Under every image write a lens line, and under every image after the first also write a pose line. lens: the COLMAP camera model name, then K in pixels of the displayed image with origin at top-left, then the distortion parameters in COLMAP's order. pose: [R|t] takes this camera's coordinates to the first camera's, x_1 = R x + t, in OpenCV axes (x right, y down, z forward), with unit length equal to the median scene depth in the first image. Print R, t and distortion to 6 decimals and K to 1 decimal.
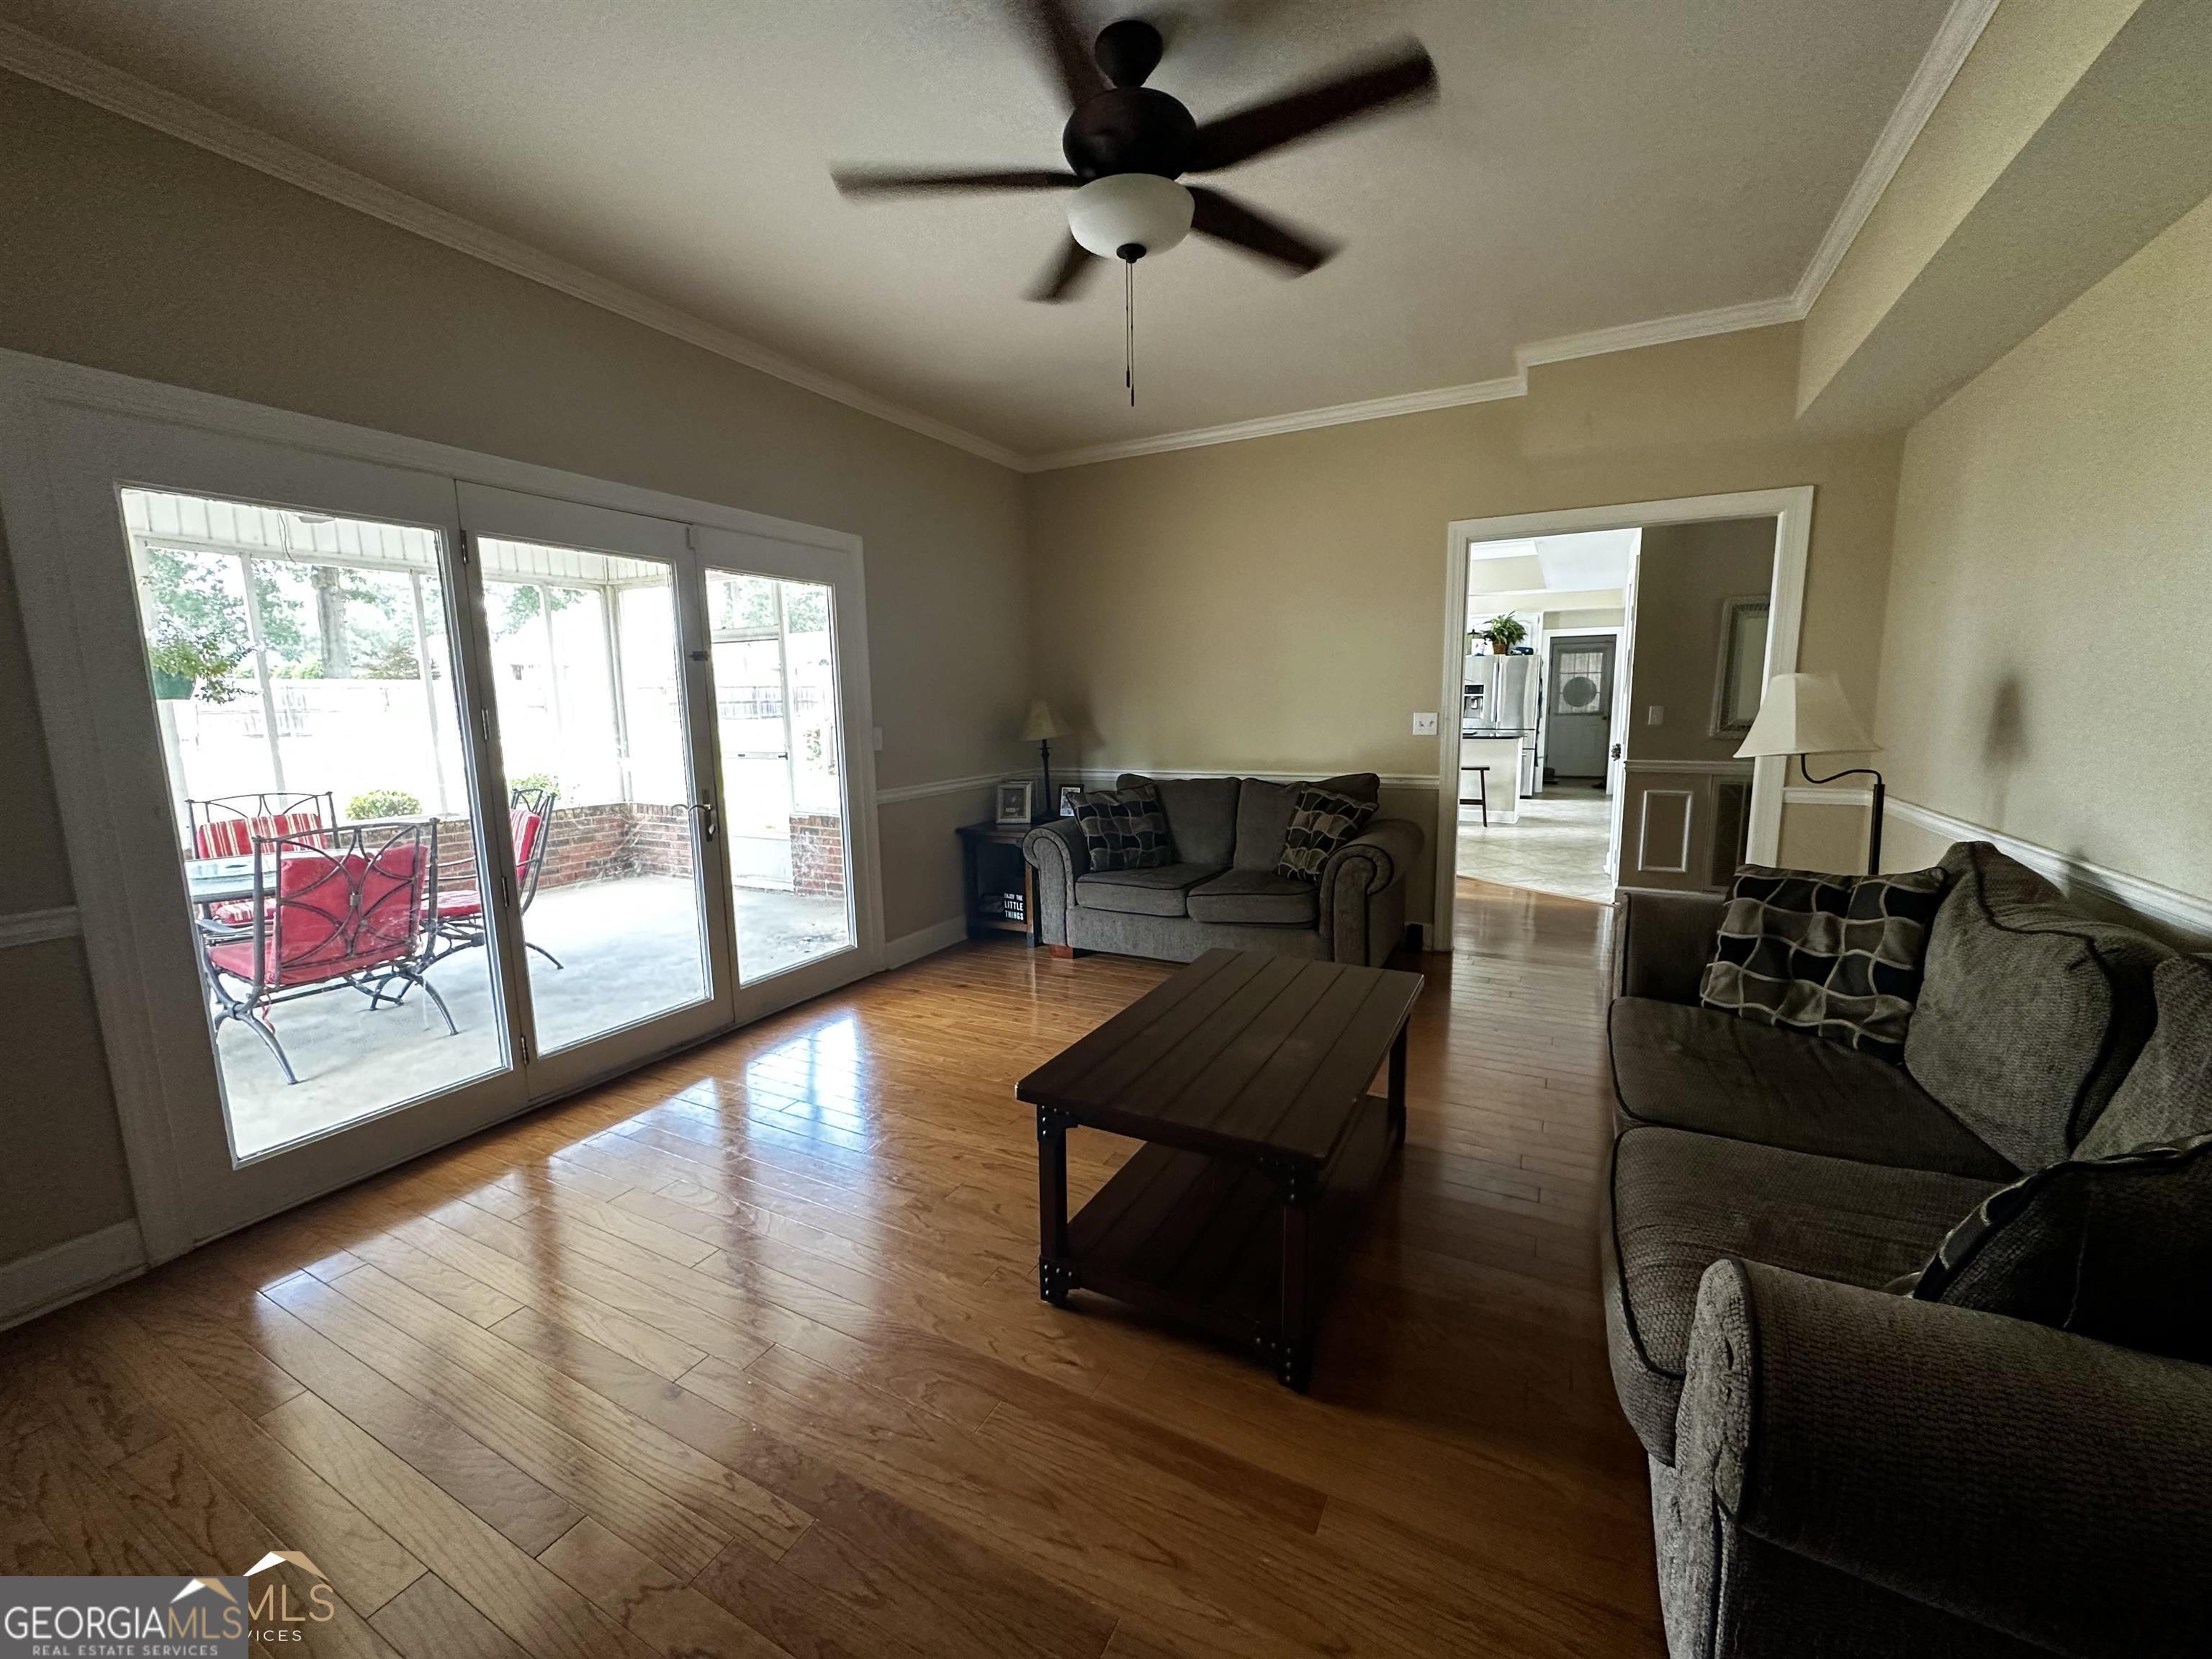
lens RADIAL K [[879.1, 0, 1109.8], [0, 879.1, 827.8], [0, 0, 1]] dist [-0.007074, 0.001006]
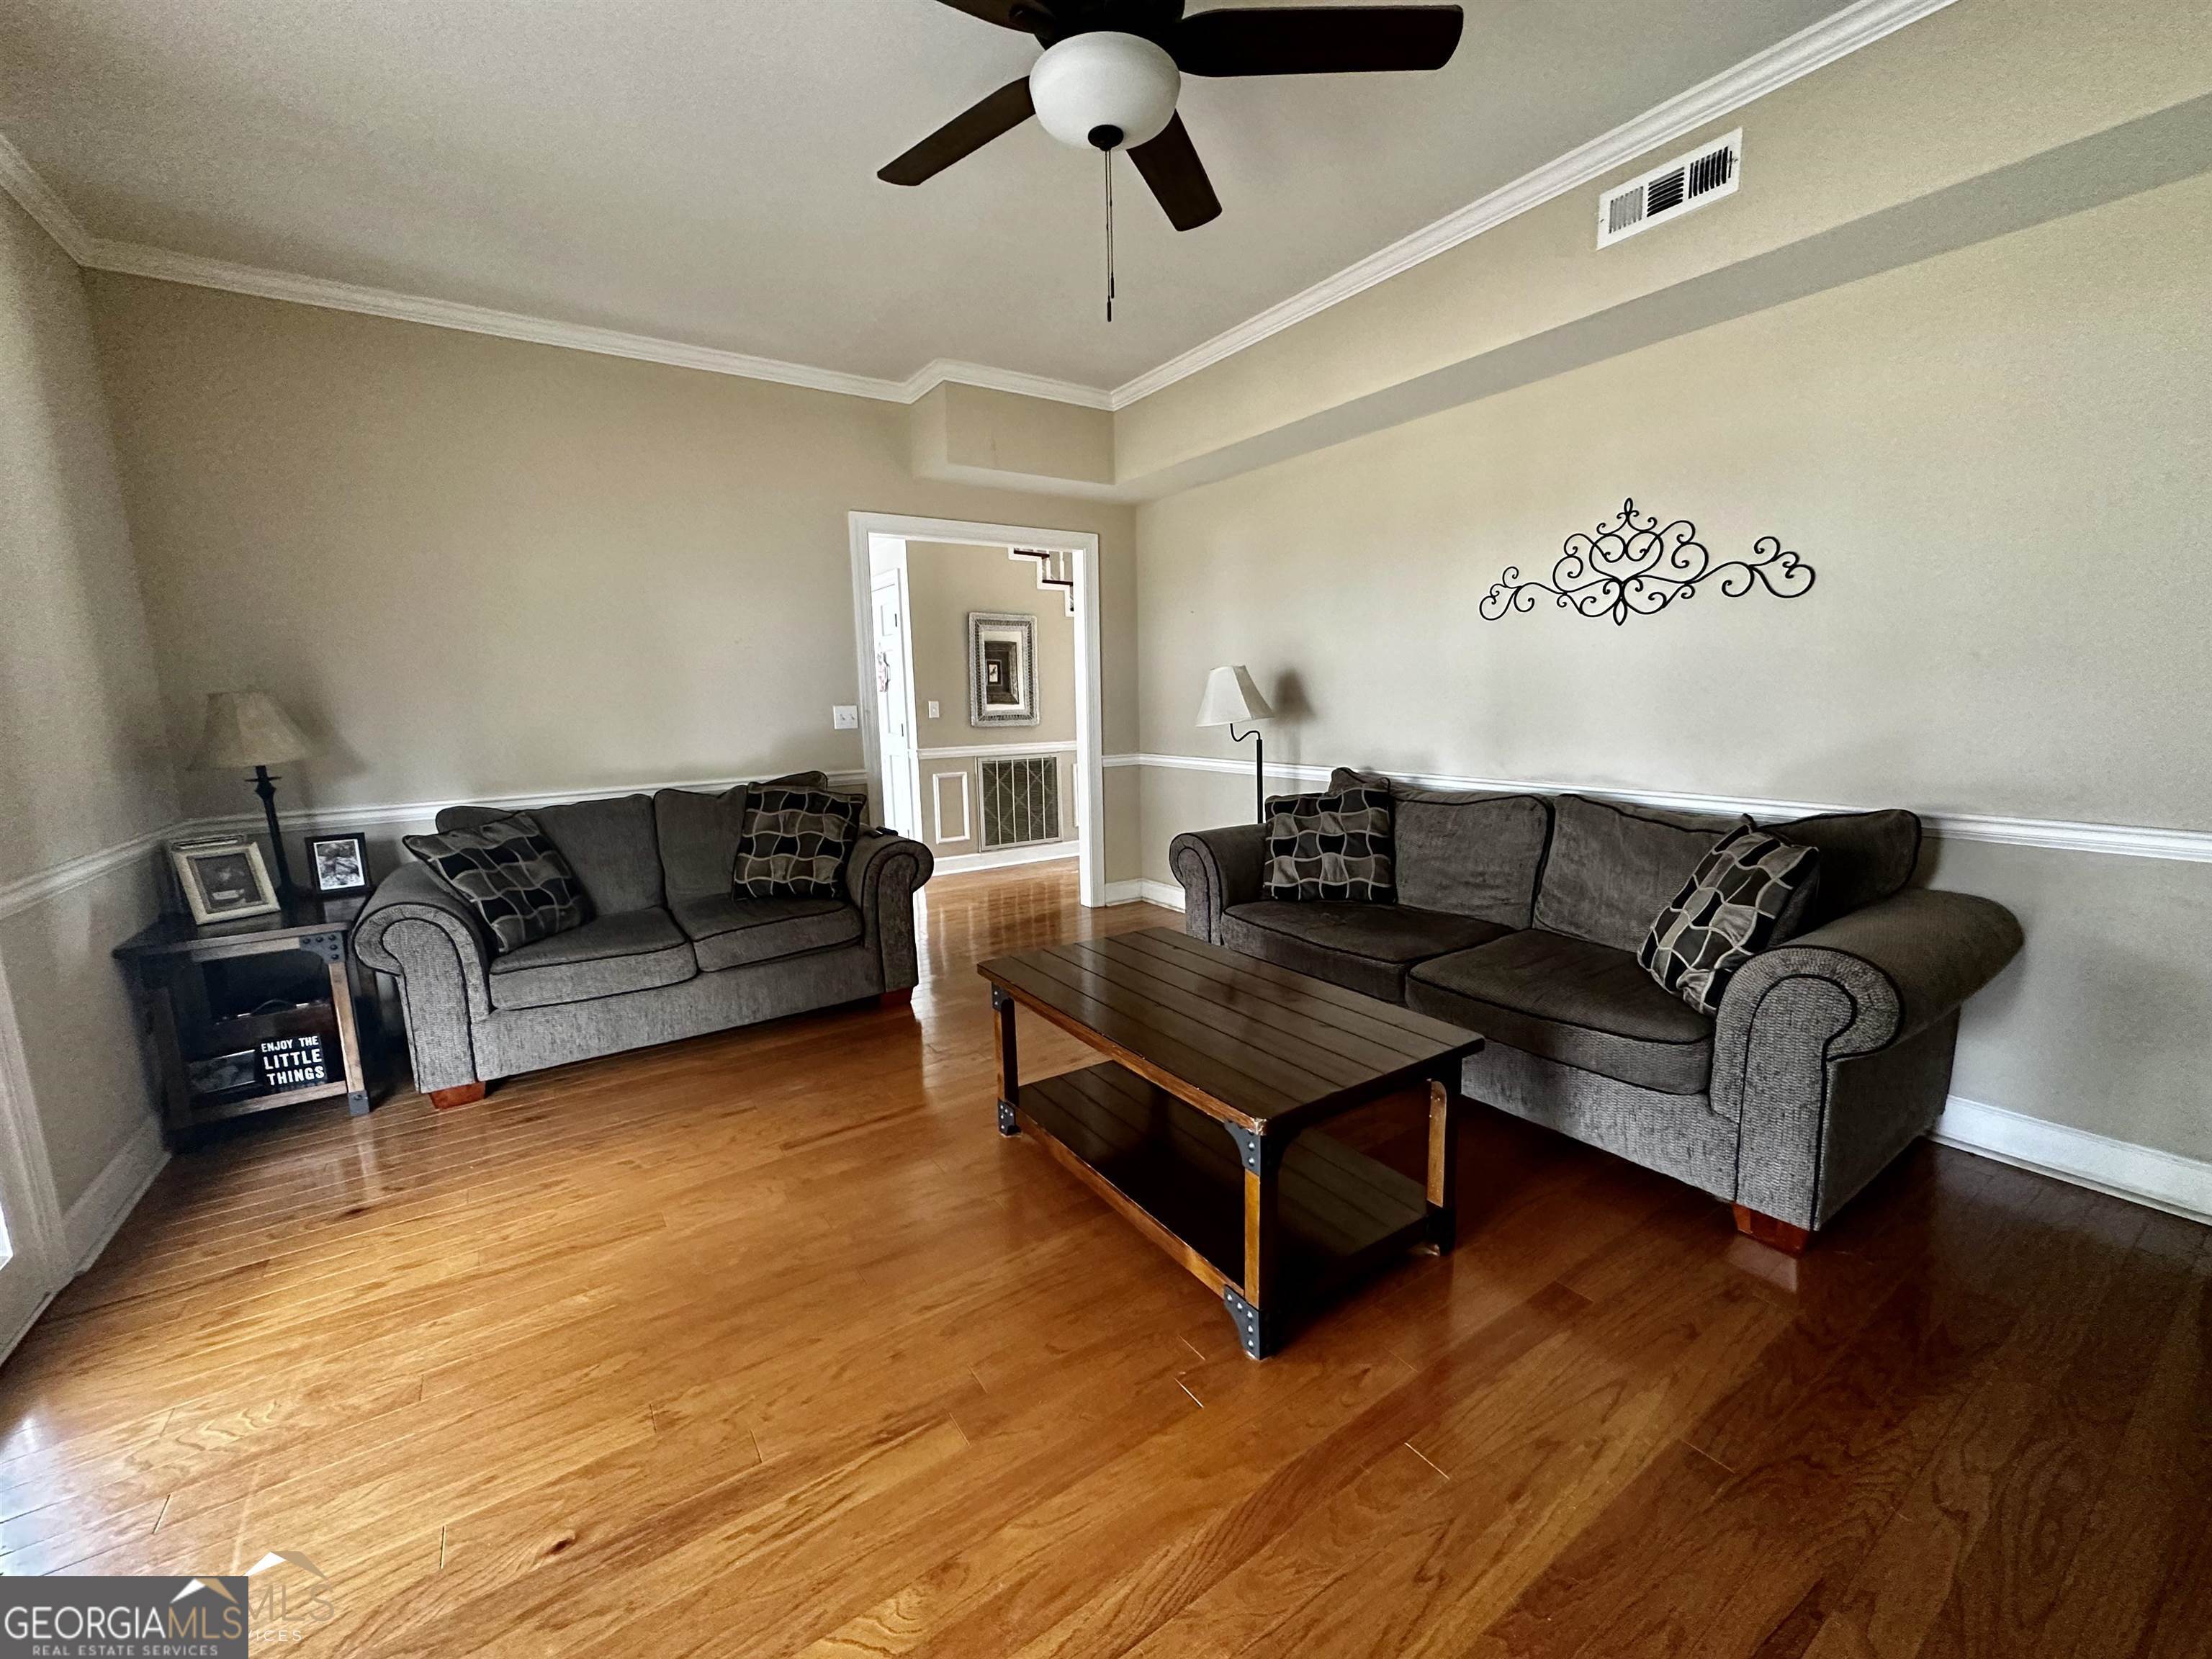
lens RADIAL K [[879.1, 0, 1104.2], [0, 879.1, 824.8], [0, 0, 1]] dist [-0.007074, 0.001006]
pose [[0.474709, -0.125449, 0.871157, -0.358002], [0.145720, 0.987332, 0.062773, -0.020166], [-0.867996, 0.097146, 0.486976, 0.290815]]
